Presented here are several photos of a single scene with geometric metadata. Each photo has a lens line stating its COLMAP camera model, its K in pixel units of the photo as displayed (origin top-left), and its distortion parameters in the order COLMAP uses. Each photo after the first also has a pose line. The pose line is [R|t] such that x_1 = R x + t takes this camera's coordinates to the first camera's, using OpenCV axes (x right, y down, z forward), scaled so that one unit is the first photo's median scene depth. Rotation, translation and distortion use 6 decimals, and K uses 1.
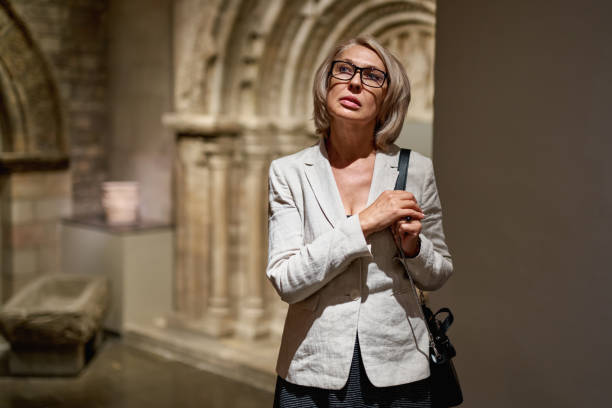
lens RADIAL K [[935.3, 0, 312.8], [0, 935.3, 207.0], [0, 0, 1]] dist [0.003058, 0.000000]
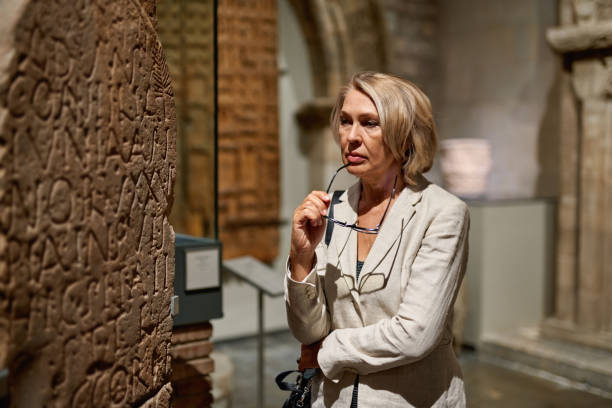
lens RADIAL K [[935.3, 0, 279.7], [0, 935.3, 194.7], [0, 0, 1]] dist [0.003058, 0.000000]
pose [[0.955976, 0.005251, -0.293396, -0.134082], [-0.015414, 0.999358, -0.032340, 0.044168], [0.293038, 0.035439, 0.955444, 0.266398]]
